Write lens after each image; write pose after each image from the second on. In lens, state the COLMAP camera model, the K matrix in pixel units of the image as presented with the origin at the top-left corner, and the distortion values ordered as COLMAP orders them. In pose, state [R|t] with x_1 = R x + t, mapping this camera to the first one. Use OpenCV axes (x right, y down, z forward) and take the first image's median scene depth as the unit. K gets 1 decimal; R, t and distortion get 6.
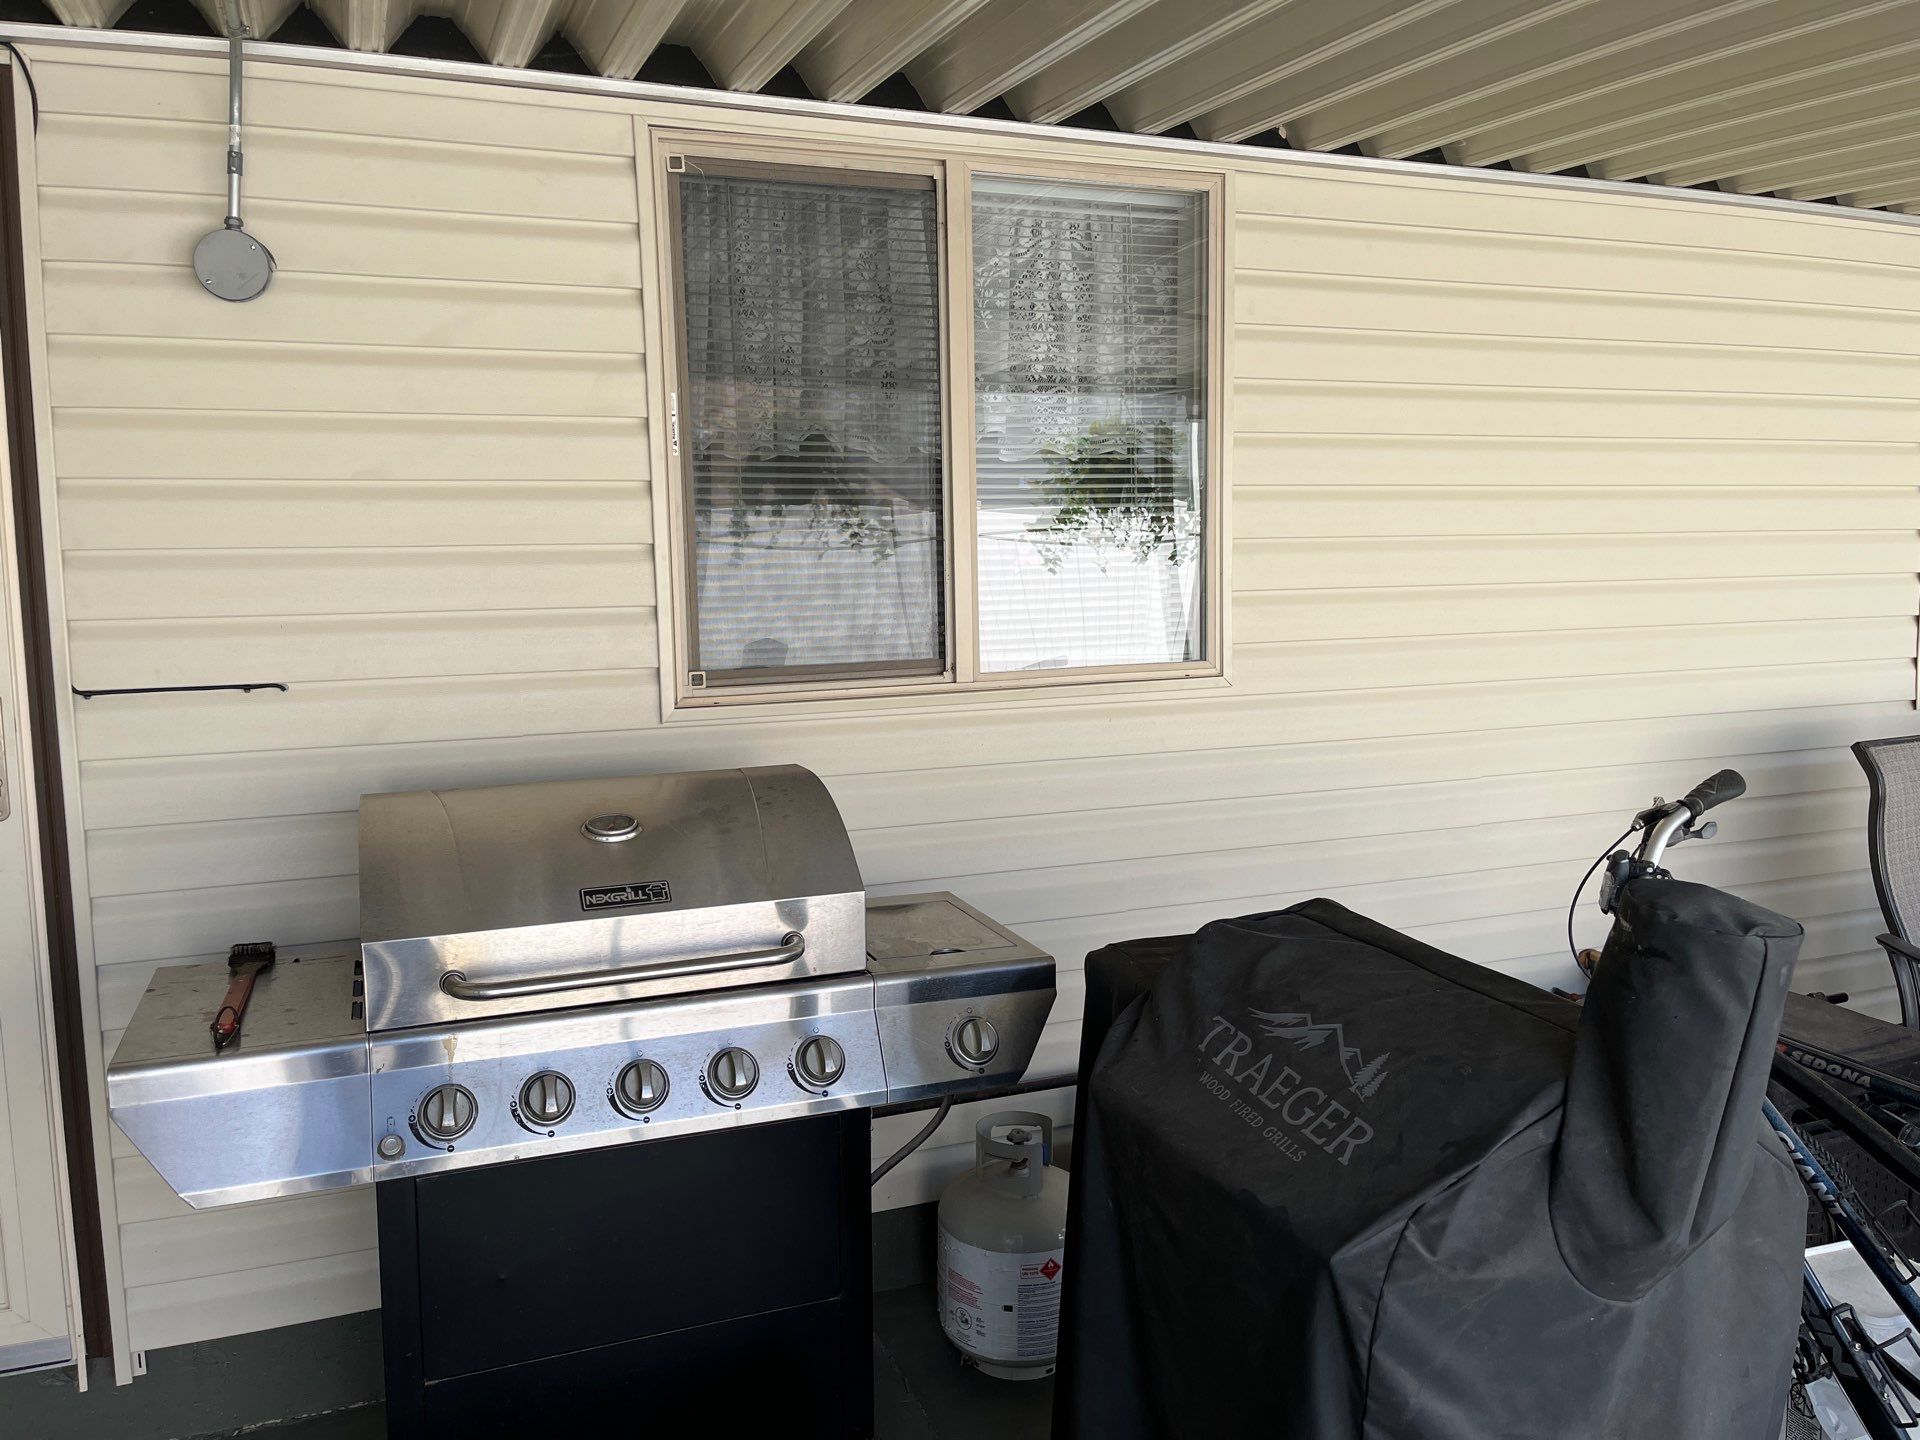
lens RADIAL K [[1505.0, 0, 944.6], [0, 1505.0, 702.7], [0, 0, 1]] dist [0.040115, -0.025999]
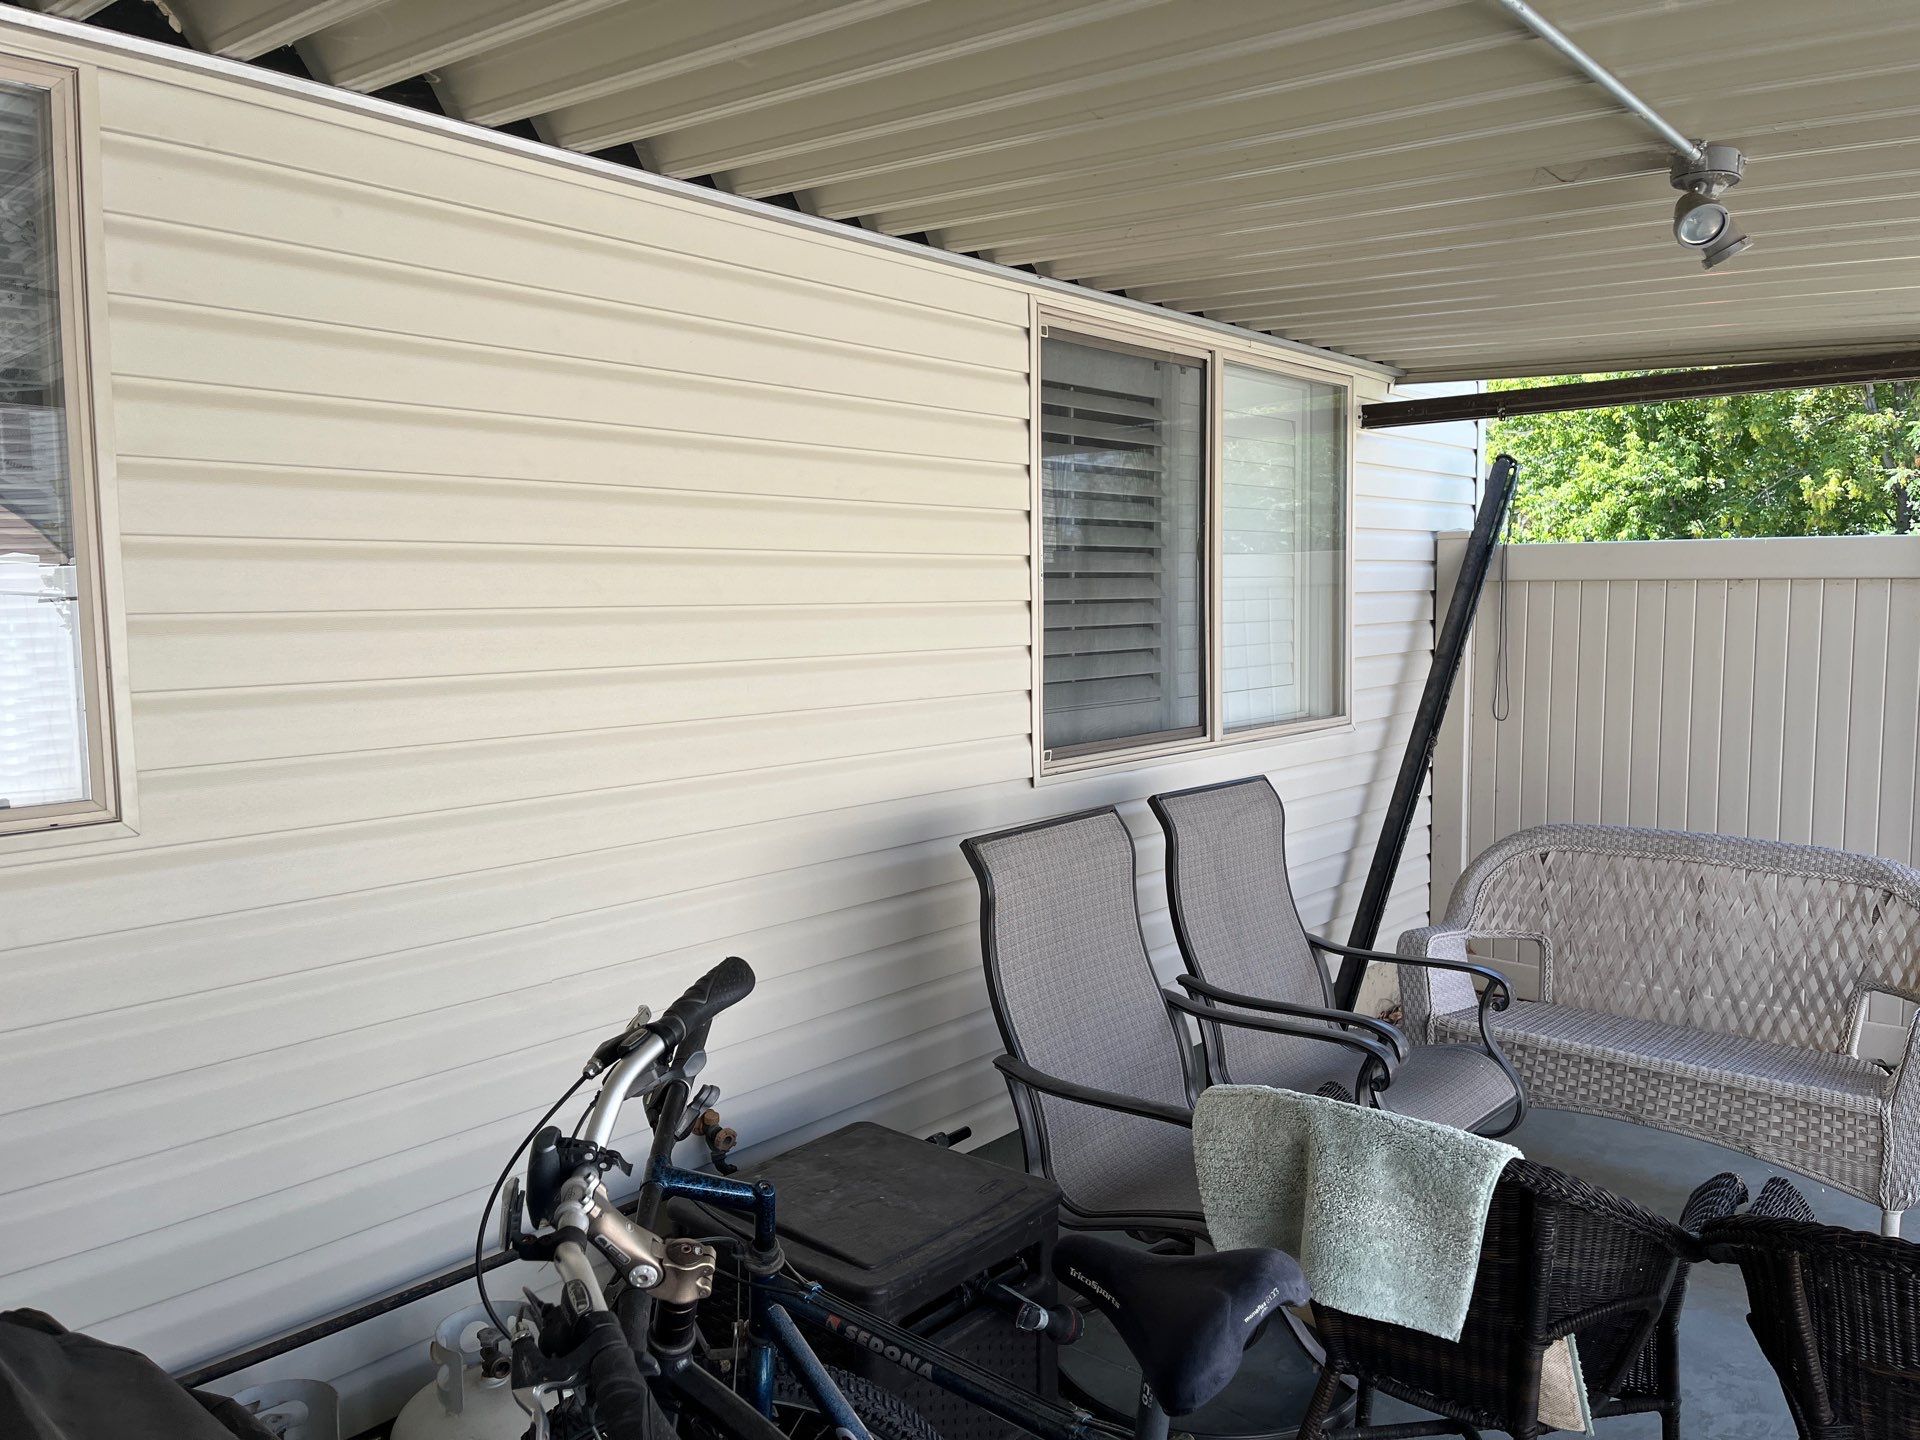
lens RADIAL K [[1505.0, 0, 964.6], [0, 1505.0, 721.8], [0, 0, 1]] dist [0.040115, -0.025999]
pose [[0.880886, -0.038363, 0.471772, 0.199925], [0.051158, 0.998588, -0.014319, -0.033208], [-0.470556, 0.036748, 0.881604, 0.235983]]
